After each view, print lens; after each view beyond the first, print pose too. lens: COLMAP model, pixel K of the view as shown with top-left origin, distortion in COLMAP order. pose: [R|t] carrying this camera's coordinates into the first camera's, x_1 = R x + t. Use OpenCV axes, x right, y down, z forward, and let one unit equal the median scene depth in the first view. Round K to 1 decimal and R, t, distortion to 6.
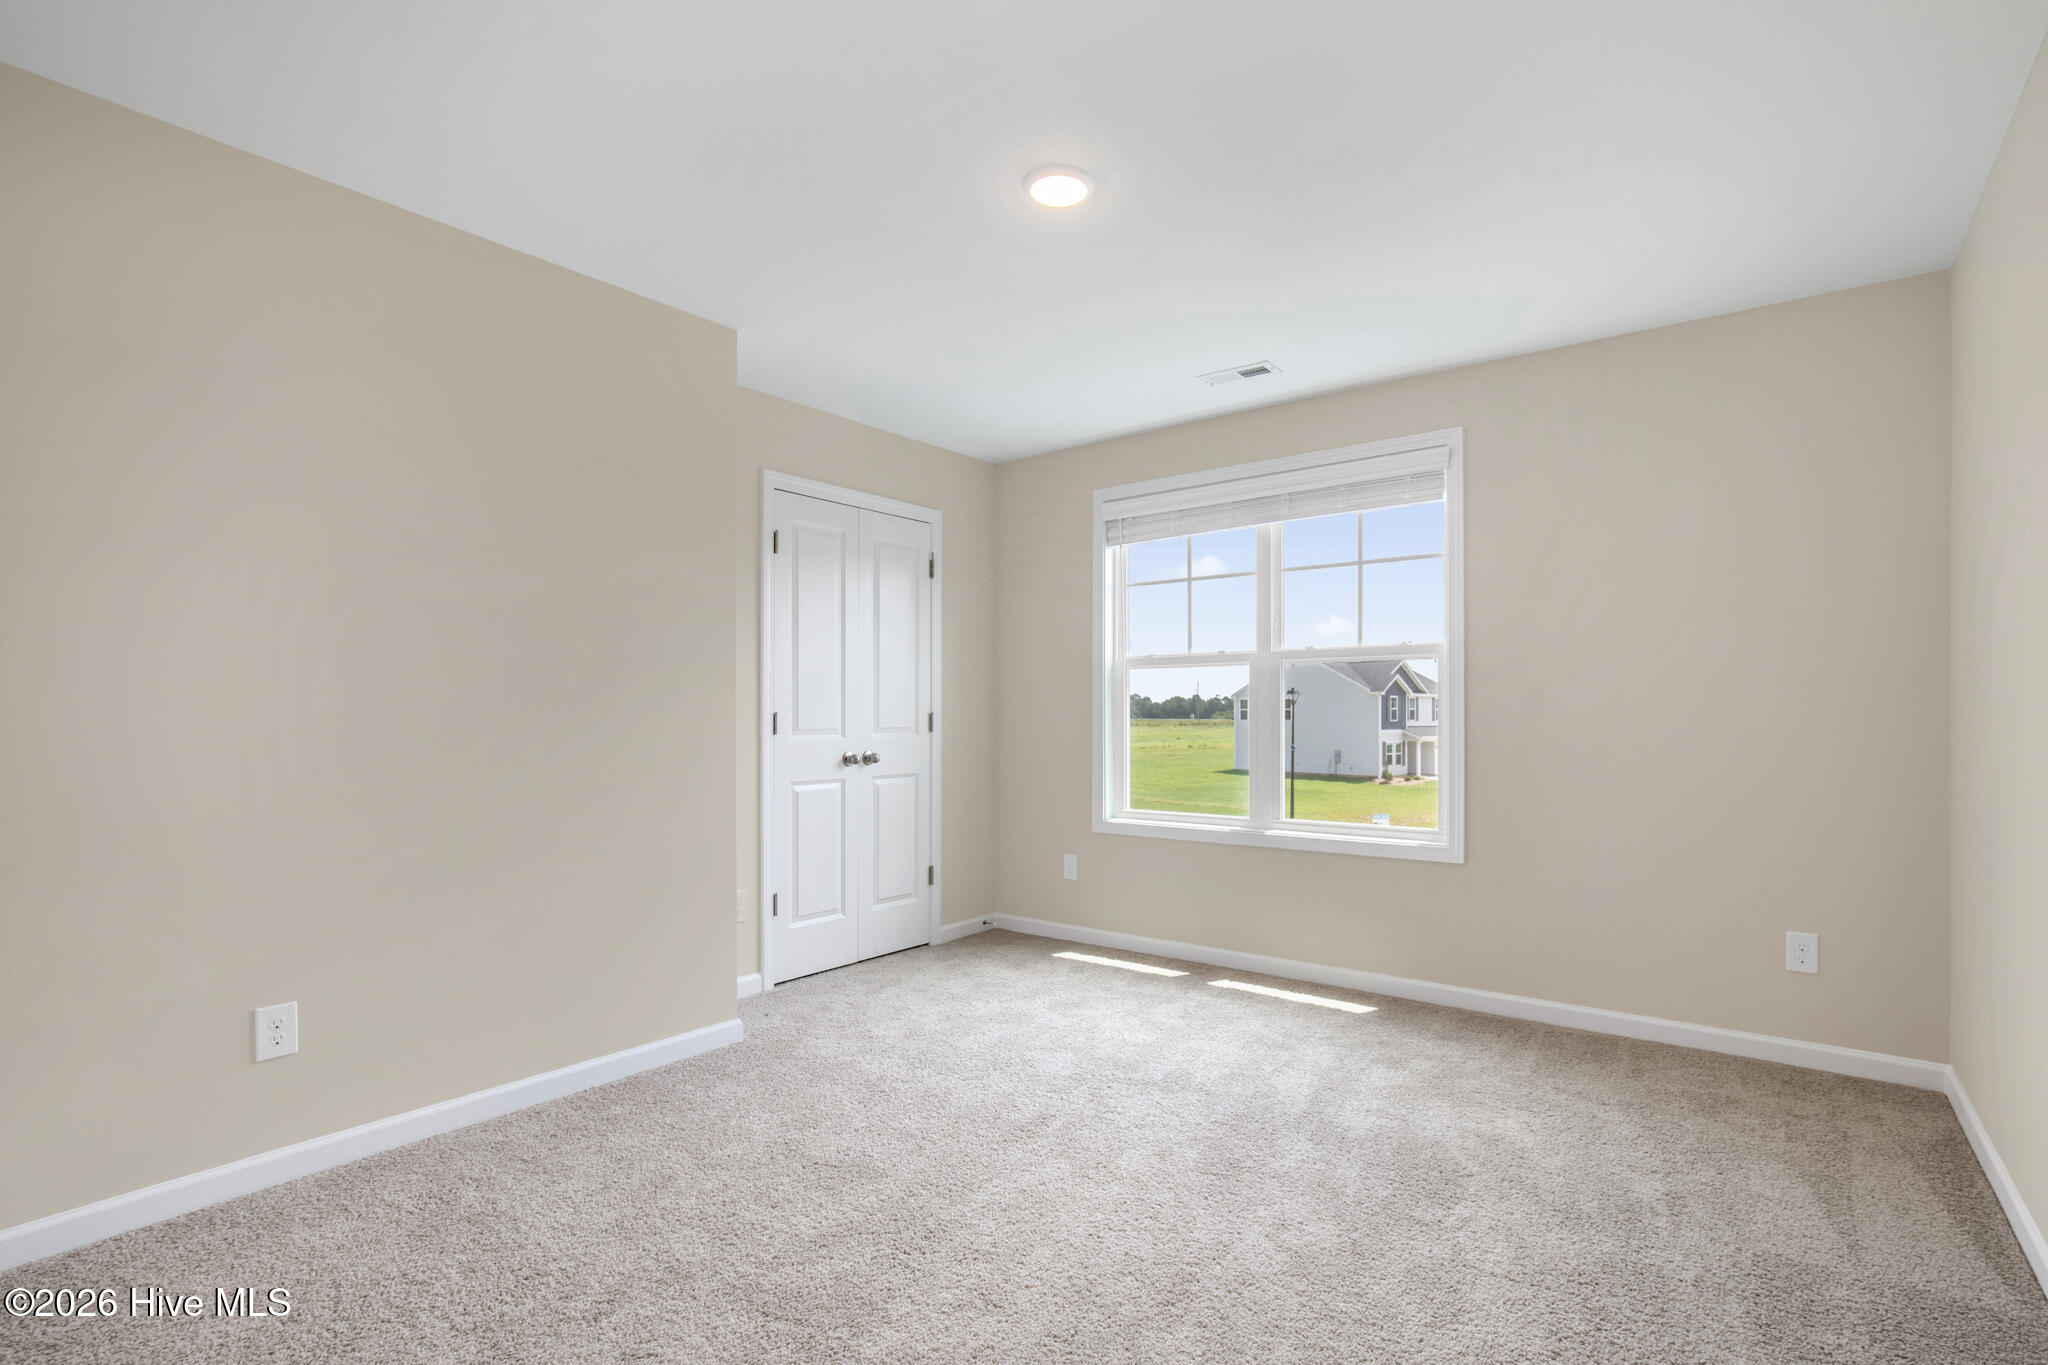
lens RADIAL K [[956.6, 0, 1038.6], [0, 956.6, 703.0], [0, 0, 1]] dist [-0.015586, 0.001540]
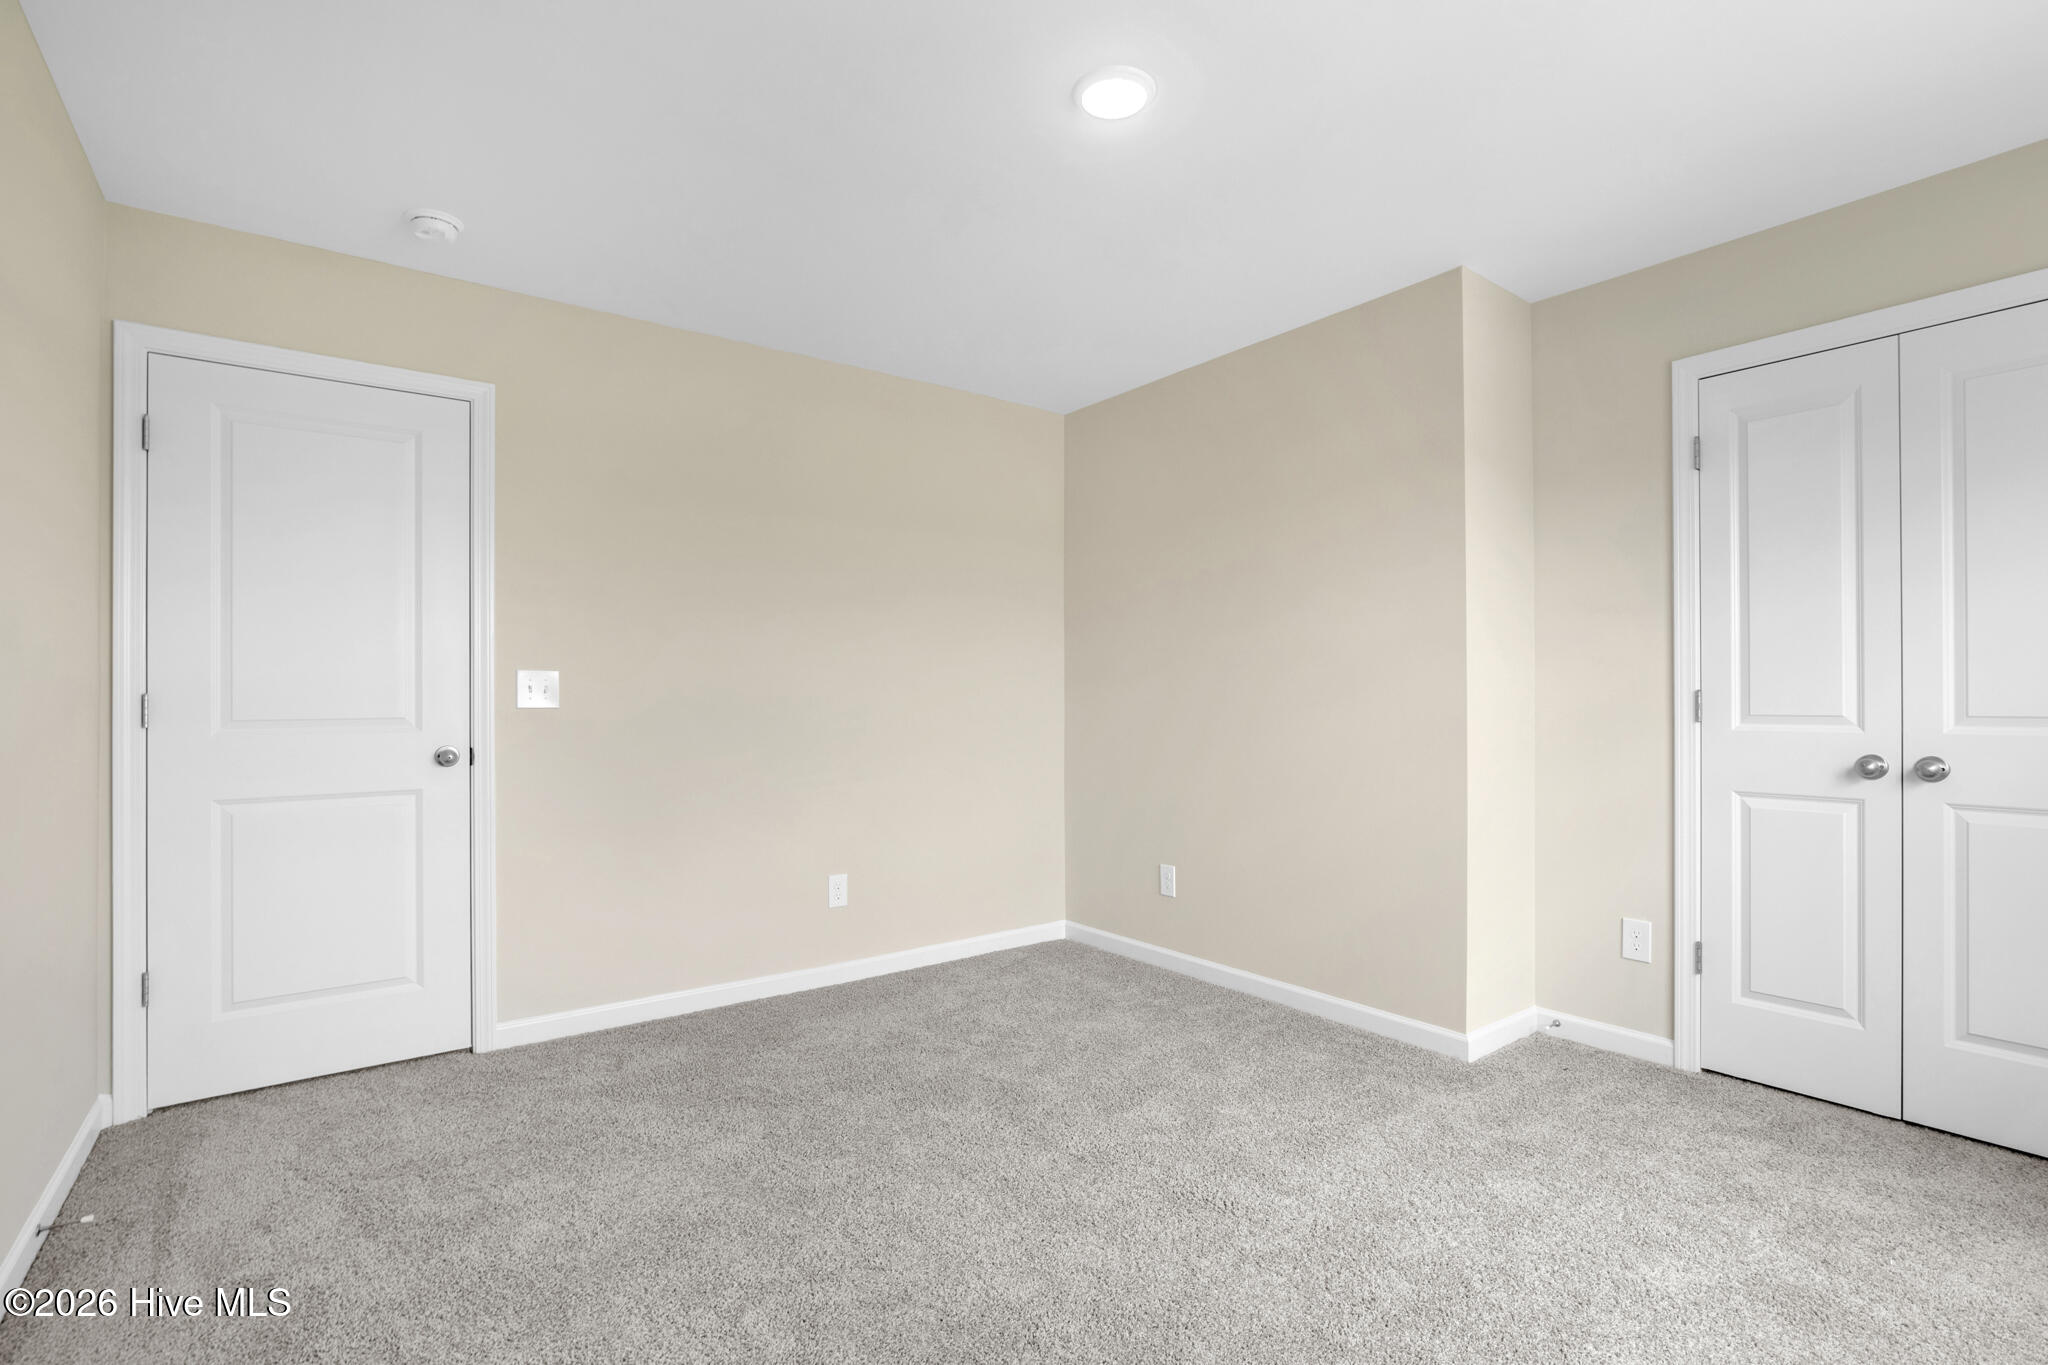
lens RADIAL K [[956.6, 0, 1038.6], [0, 956.6, 703.0], [0, 0, 1]] dist [-0.015586, 0.001540]
pose [[-0.253072, 0.001496, -0.967446, 0.527998], [0.014094, 0.999898, -0.002141, 0.013878], [0.967345, -0.014177, -0.253067, 0.689139]]
